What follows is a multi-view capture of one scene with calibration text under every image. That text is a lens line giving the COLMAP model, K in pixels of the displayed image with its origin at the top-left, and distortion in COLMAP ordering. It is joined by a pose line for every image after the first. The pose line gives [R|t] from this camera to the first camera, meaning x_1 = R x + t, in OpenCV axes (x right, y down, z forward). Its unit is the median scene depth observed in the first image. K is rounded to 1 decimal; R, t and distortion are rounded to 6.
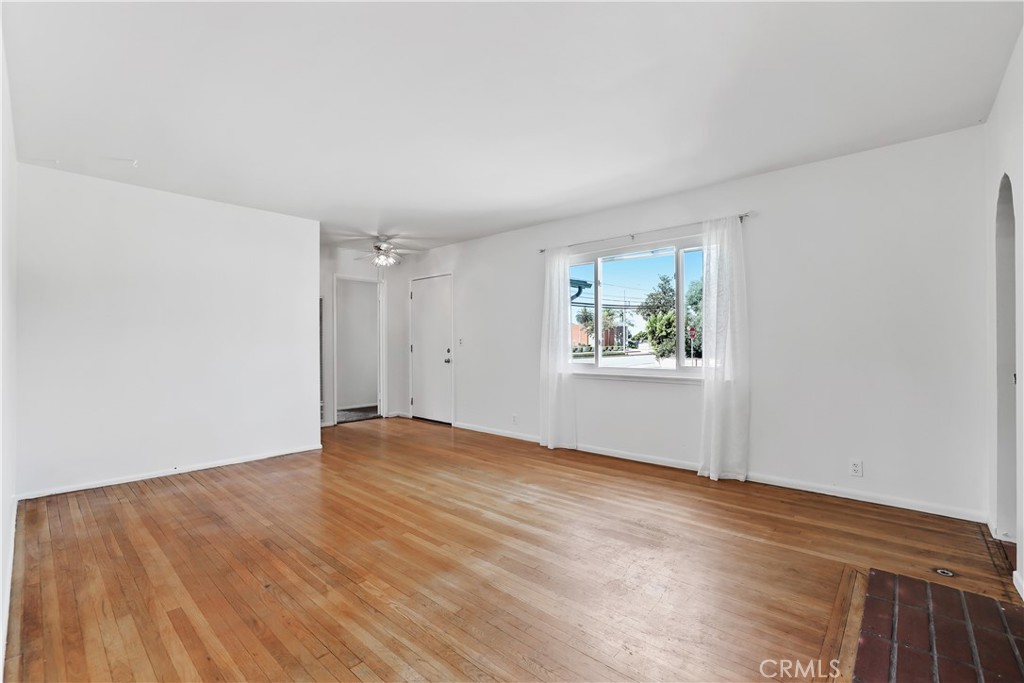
lens RADIAL K [[445.8, 0, 509.6], [0, 445.8, 338.9], [0, 0, 1]] dist [-0.042627, 0.013841]
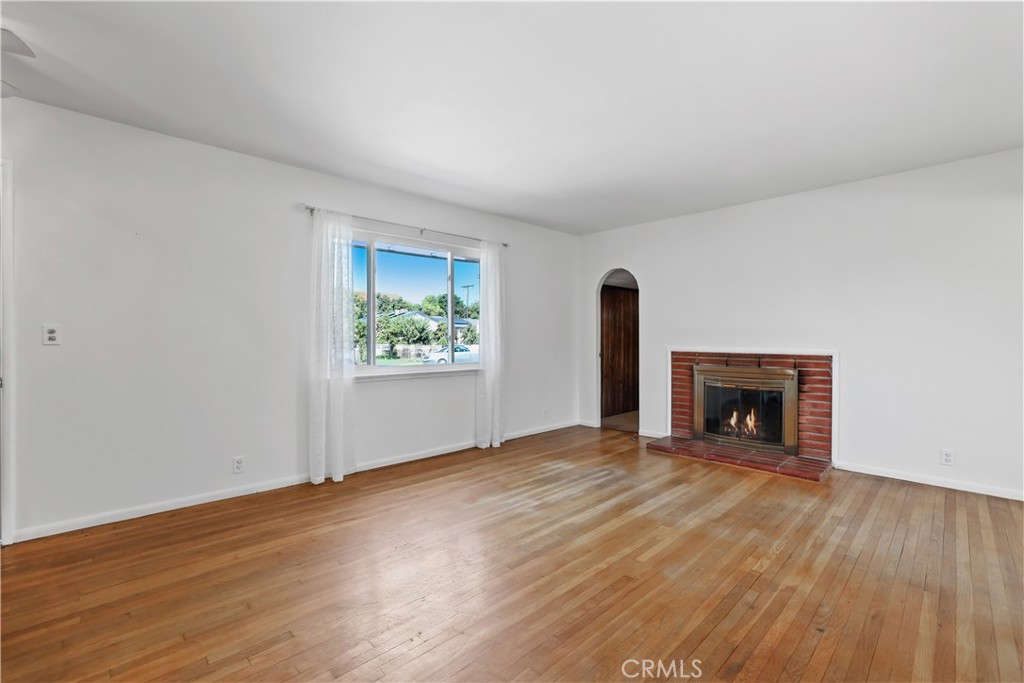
lens RADIAL K [[445.8, 0, 509.6], [0, 445.8, 338.9], [0, 0, 1]] dist [-0.042627, 0.013841]
pose [[0.073950, 0.003894, 0.997254, -0.894931], [-0.009055, 0.999954, -0.003233, 0.015073], [-0.997221, -0.008791, 0.073982, 0.965269]]
